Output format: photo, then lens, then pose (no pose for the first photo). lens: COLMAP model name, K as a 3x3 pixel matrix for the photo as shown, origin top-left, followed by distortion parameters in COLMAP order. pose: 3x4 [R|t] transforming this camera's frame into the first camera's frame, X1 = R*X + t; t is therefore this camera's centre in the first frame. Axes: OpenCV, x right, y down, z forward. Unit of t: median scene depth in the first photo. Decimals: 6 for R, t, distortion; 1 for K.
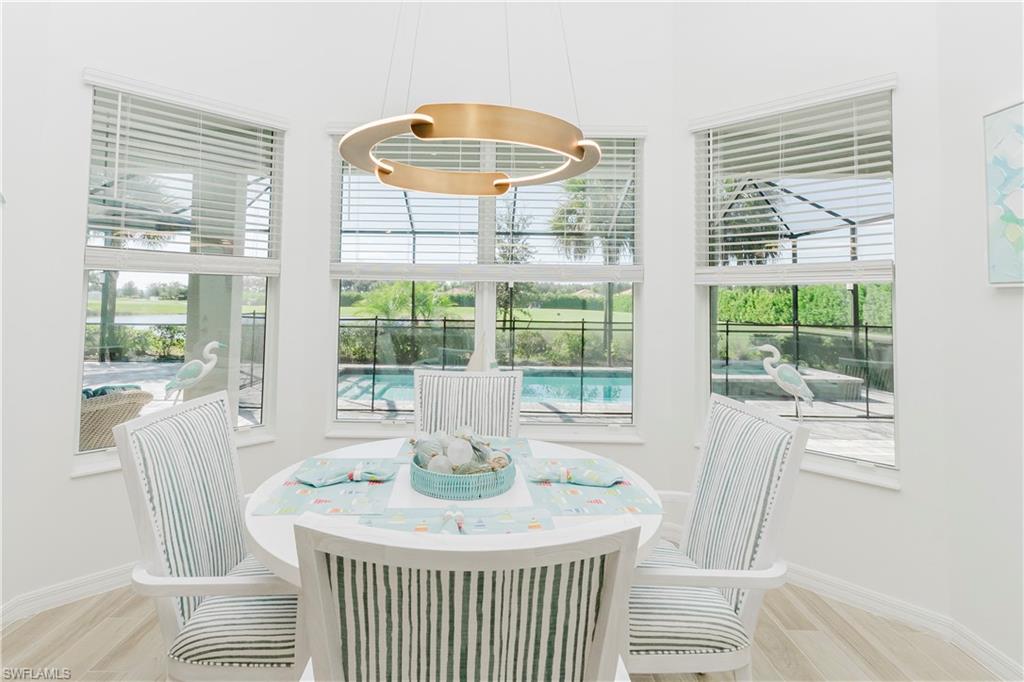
lens RADIAL K [[504.0, 0, 512.0], [0, 504.0, 325.2], [0, 0, 1]] dist [-0.004135, -0.000534]
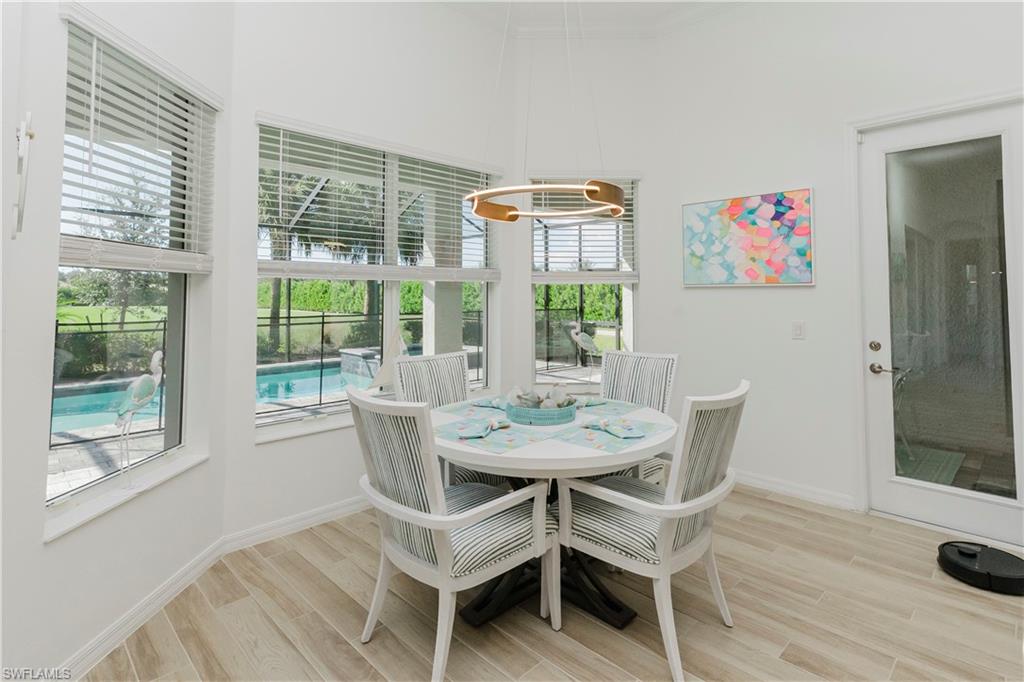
lens RADIAL K [[487.8, 0, 513.7], [0, 487.8, 343.9], [0, 0, 1]] dist [0.002655, 0.001375]
pose [[0.718454, -0.082247, 0.690695, -0.284991], [0.044841, 0.996396, 0.072007, -0.004065], [-0.694128, -0.020762, 0.719552, 0.001672]]
